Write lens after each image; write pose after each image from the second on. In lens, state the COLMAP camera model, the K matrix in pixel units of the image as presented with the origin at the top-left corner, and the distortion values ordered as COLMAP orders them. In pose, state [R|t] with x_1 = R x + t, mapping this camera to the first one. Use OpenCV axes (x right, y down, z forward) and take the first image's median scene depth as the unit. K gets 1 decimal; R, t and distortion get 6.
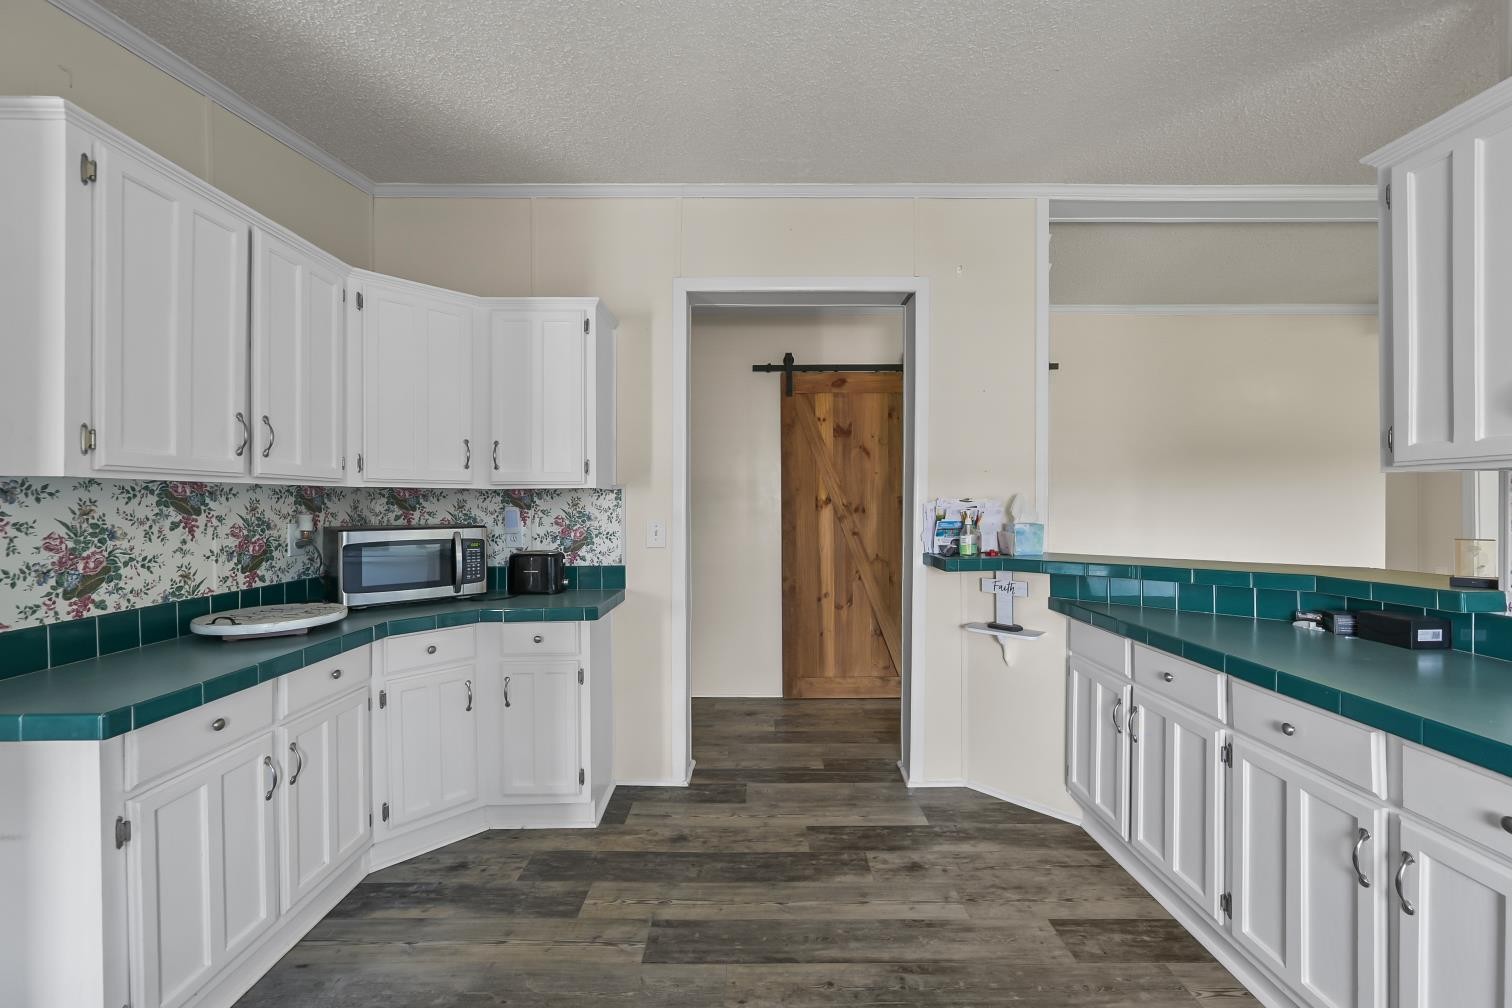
lens RADIAL K [[597.8, 0, 749.4], [0, 597.8, 510.0], [0, 0, 1]] dist [-0.000067, -0.000087]
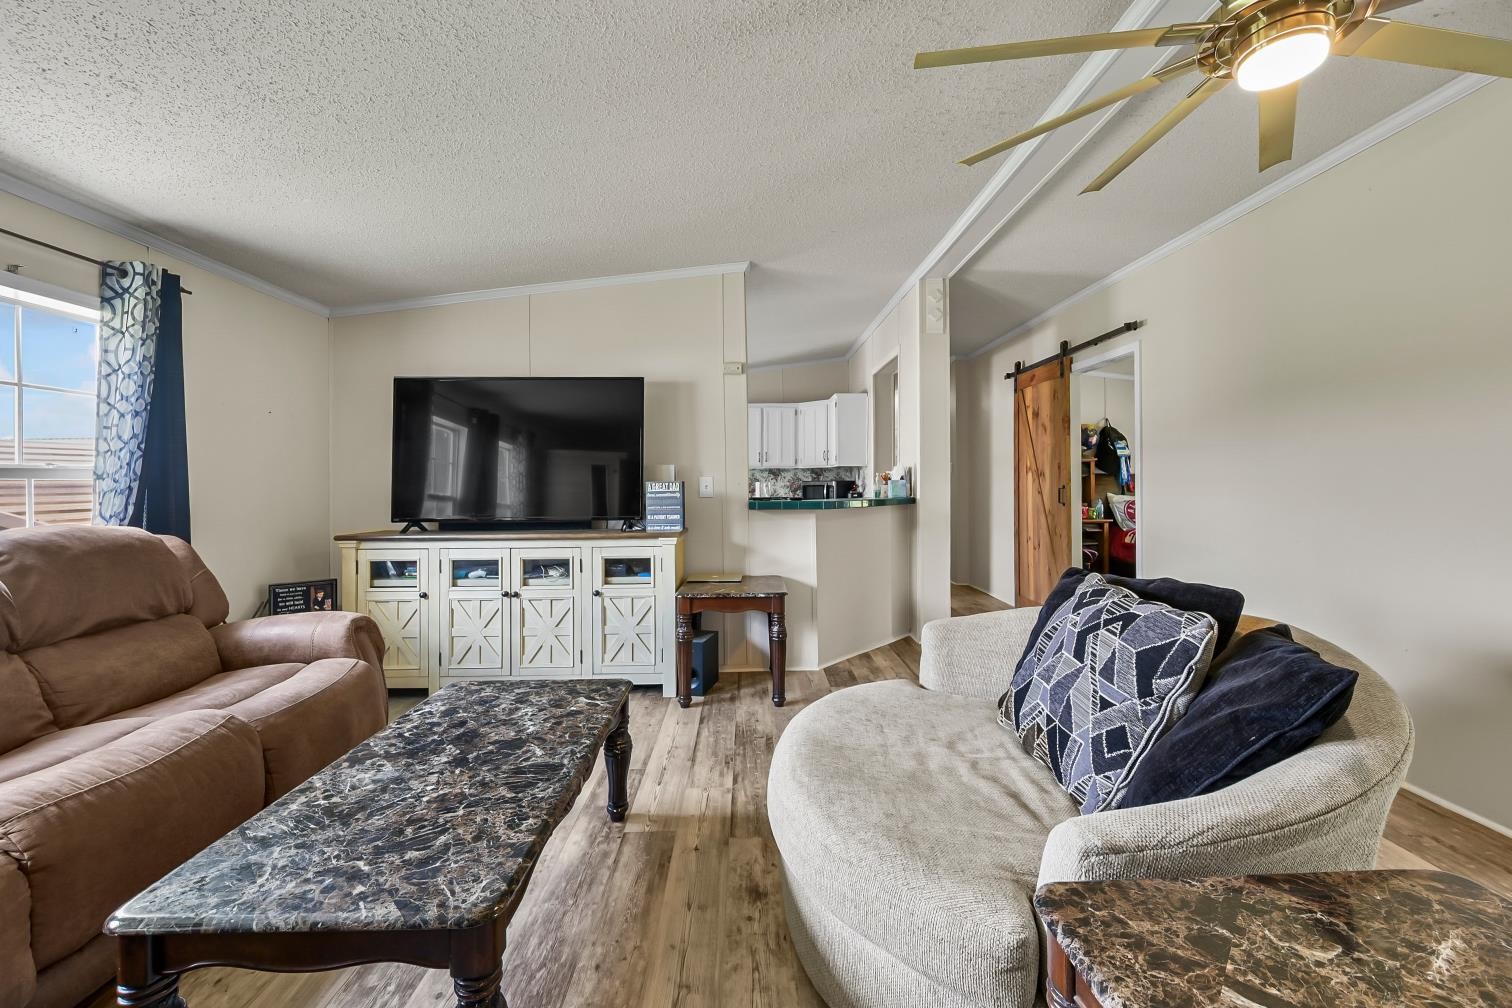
lens RADIAL K [[621.6, 0, 757.6], [0, 621.6, 486.7], [0, 0, 1]] dist [0.000057, -0.000063]
pose [[0.018084, -0.001506, -0.999835, 1.490464], [-0.008141, 0.999965, -0.001653, 0.032547], [0.999803, 0.008169, 0.018072, 0.378685]]
